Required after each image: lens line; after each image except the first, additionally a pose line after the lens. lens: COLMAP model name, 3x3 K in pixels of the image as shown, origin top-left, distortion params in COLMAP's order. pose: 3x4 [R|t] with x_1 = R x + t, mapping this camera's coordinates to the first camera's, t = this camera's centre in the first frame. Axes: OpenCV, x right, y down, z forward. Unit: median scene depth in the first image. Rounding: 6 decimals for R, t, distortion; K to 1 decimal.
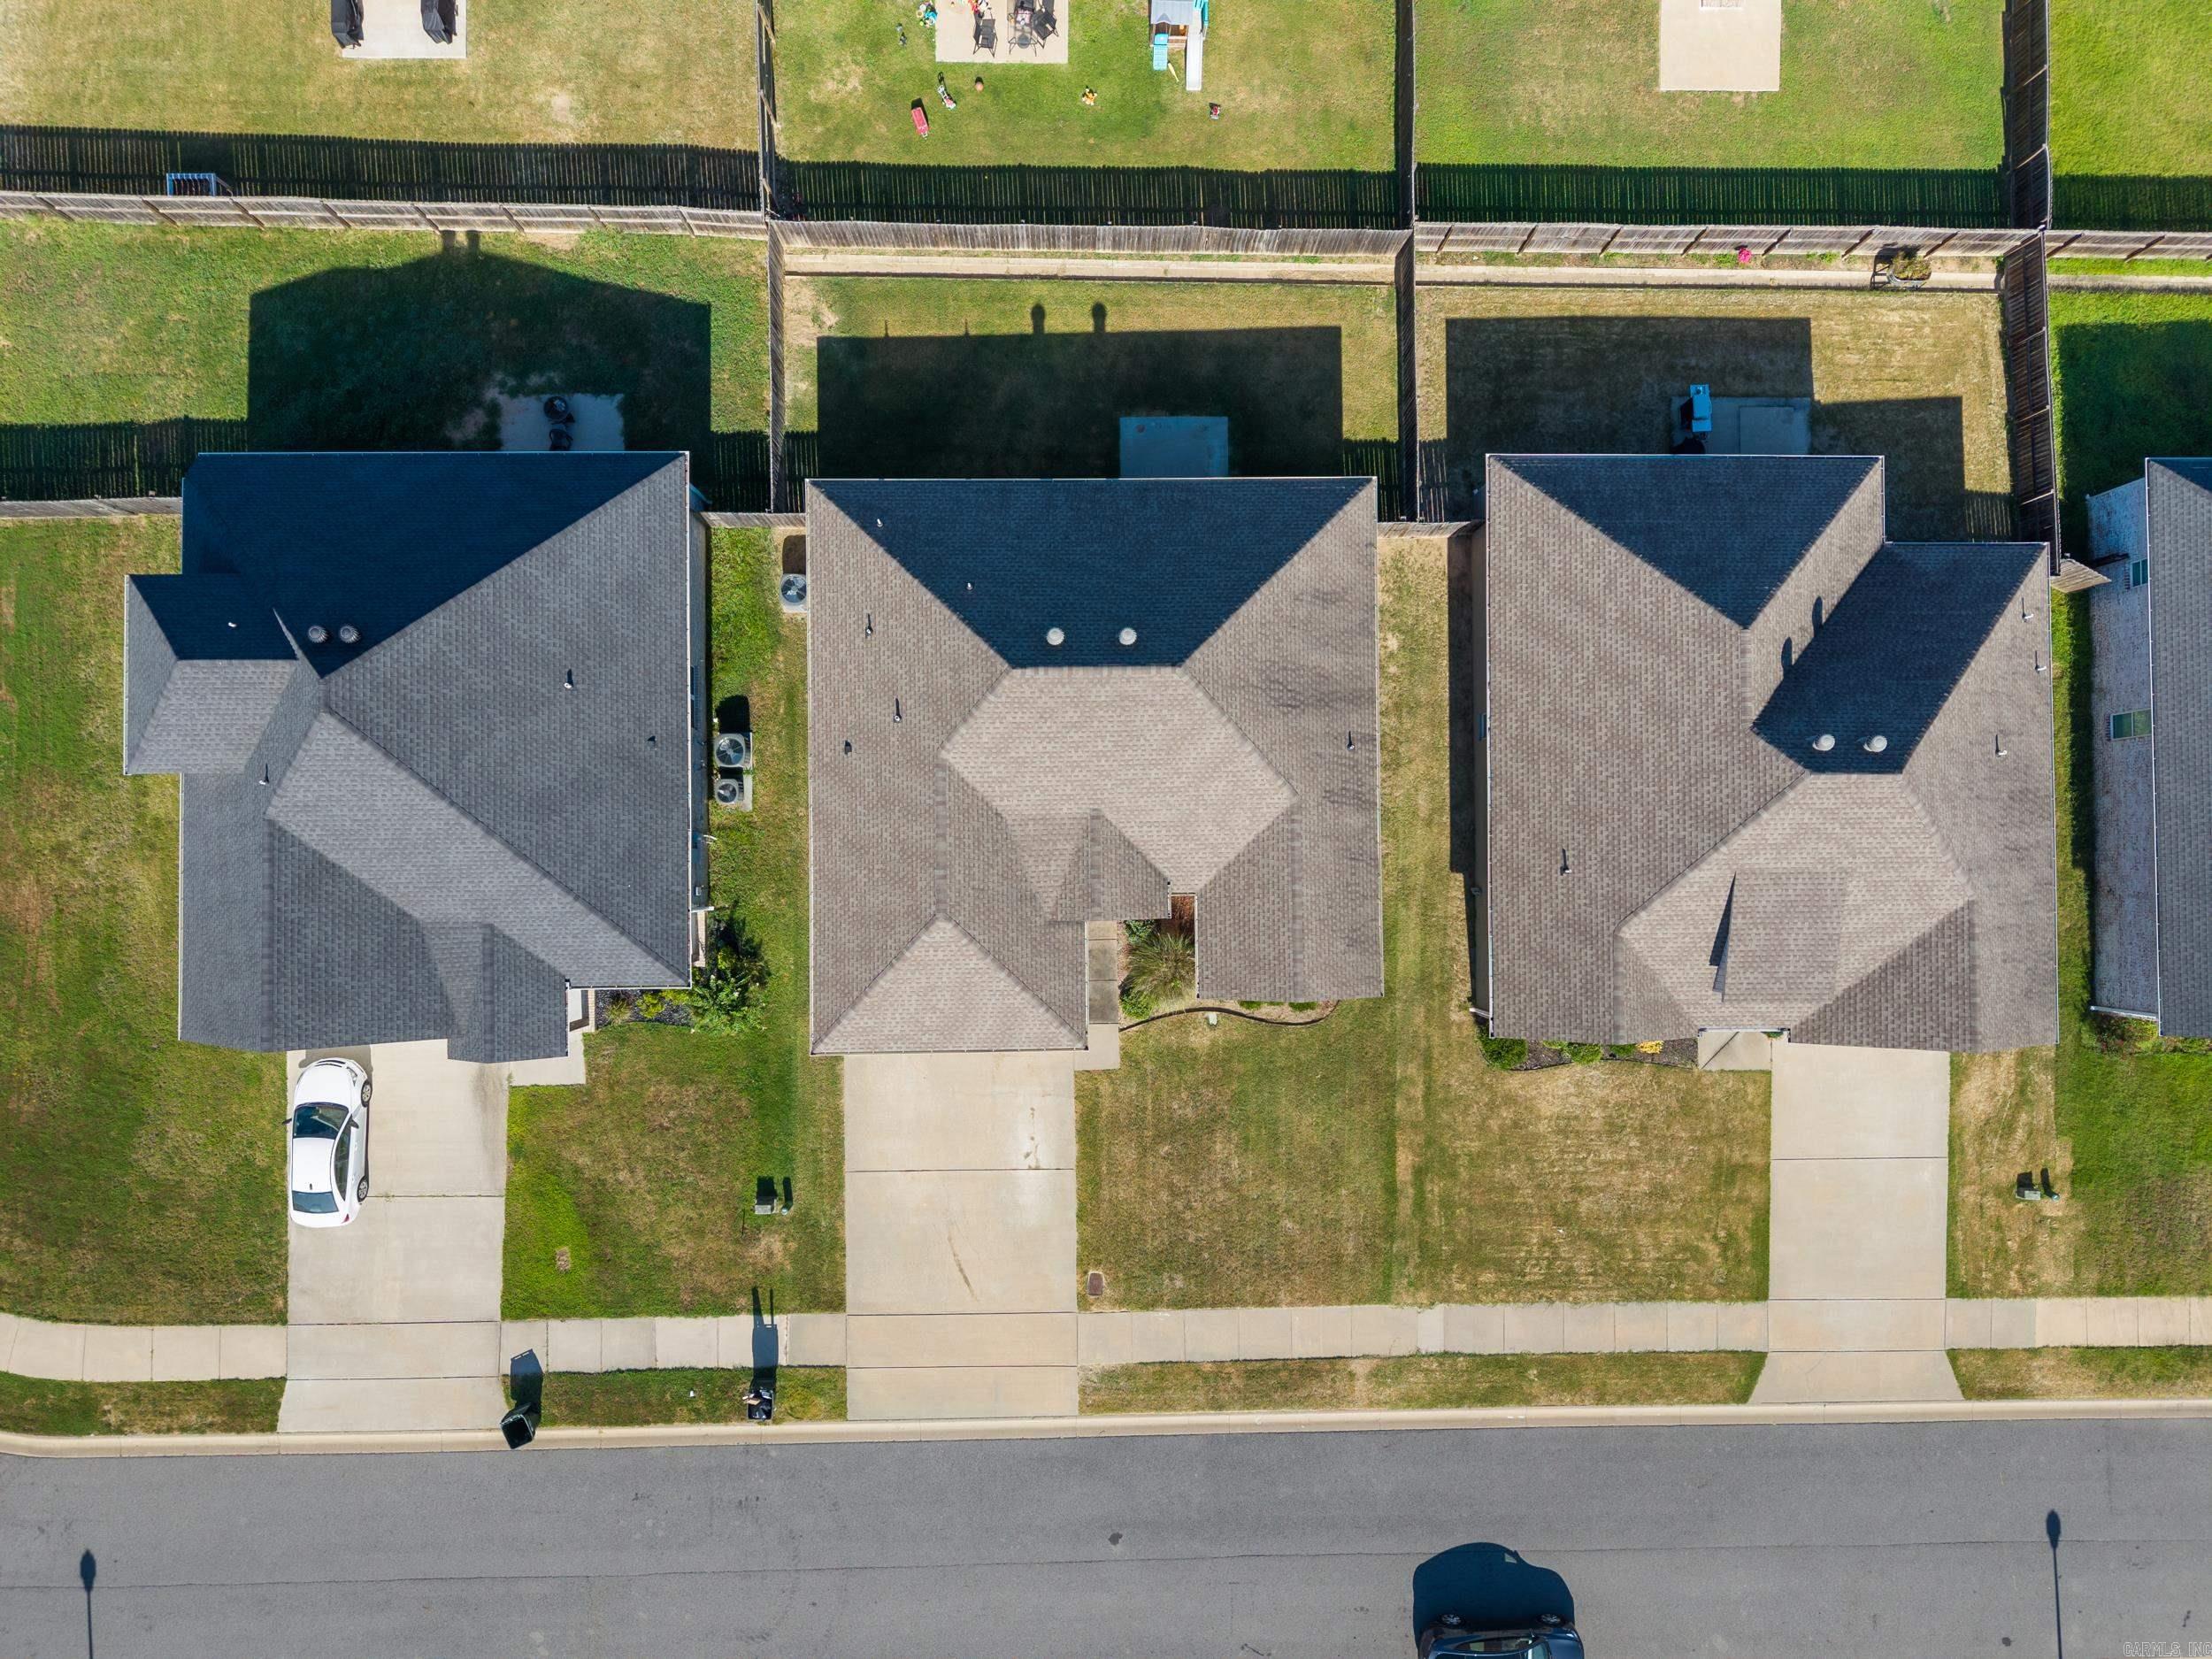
lens RADIAL K [[1478.3, 0, 1106.0], [0, 1478.3, 829.5], [0, 0, 1]] dist [0.030840, -0.033229]
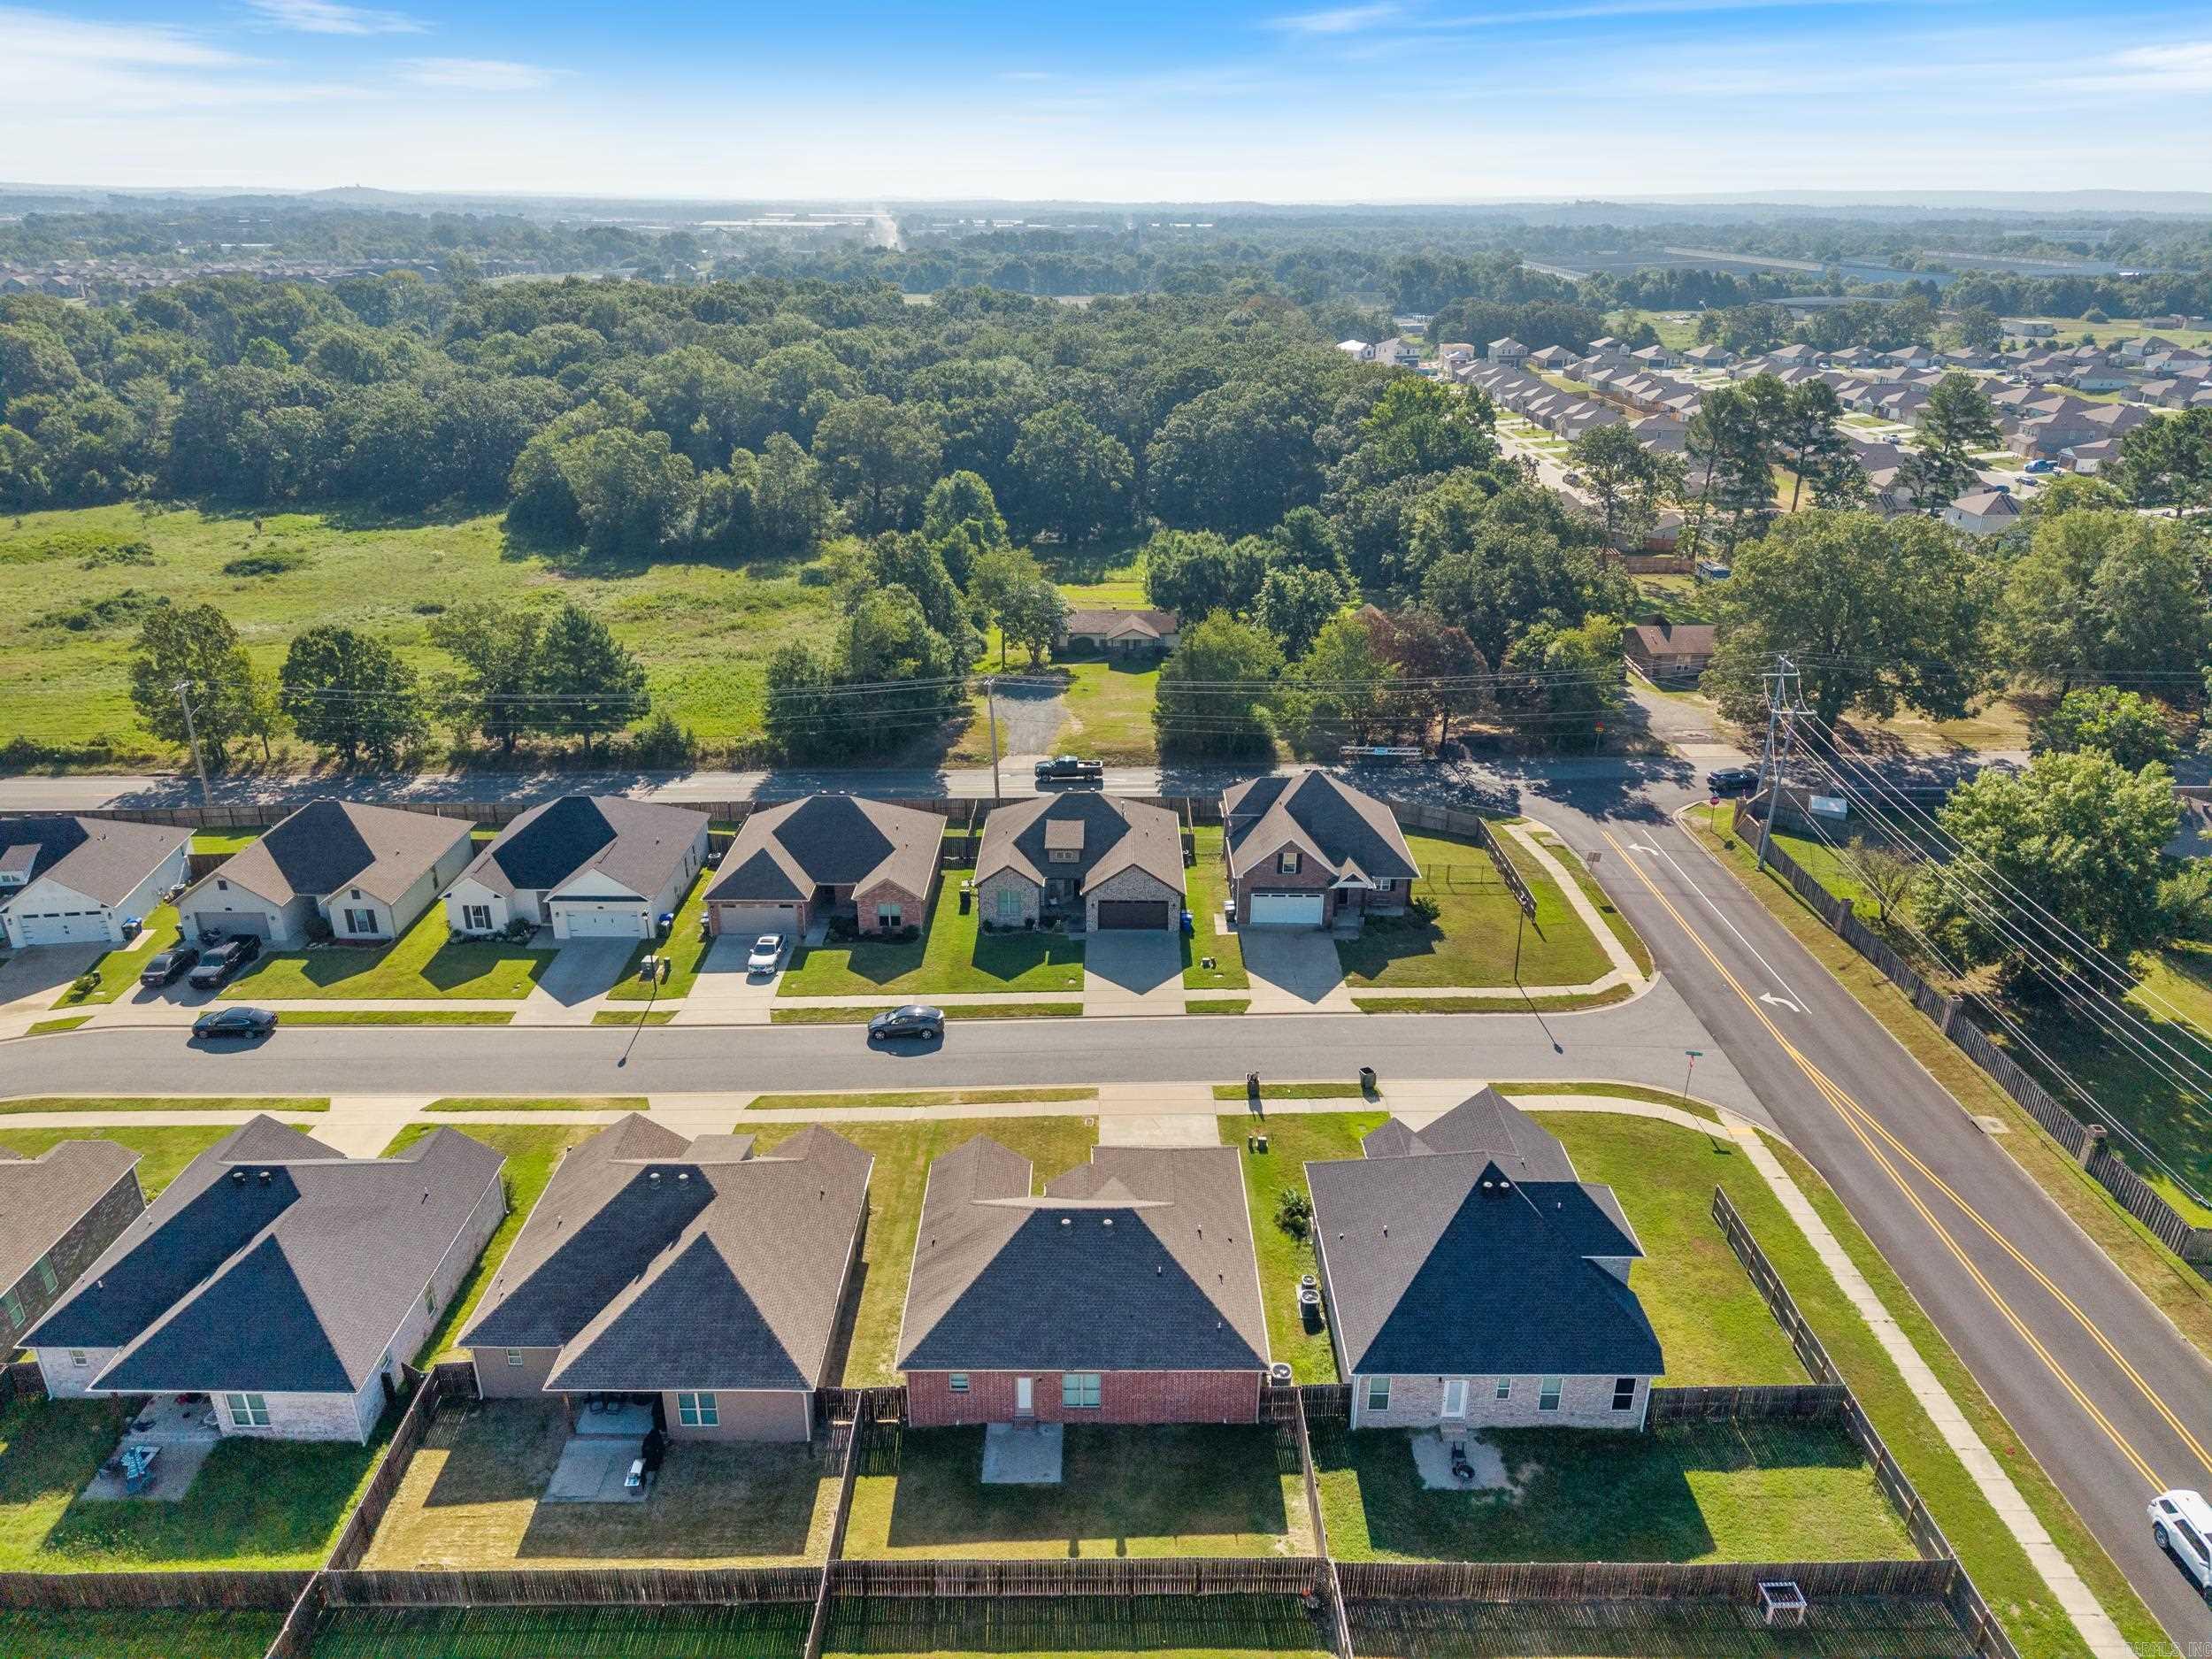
lens RADIAL K [[1478.3, 0, 1106.0], [0, 1478.3, 829.5], [0, 0, 1]] dist [0.030840, -0.033229]
pose [[-0.999628, -0.026805, -0.004990, -0.009316], [0.005045, -0.361677, 0.932290, -1.348877], [-0.026795, 0.931918, 0.361678, -0.055994]]
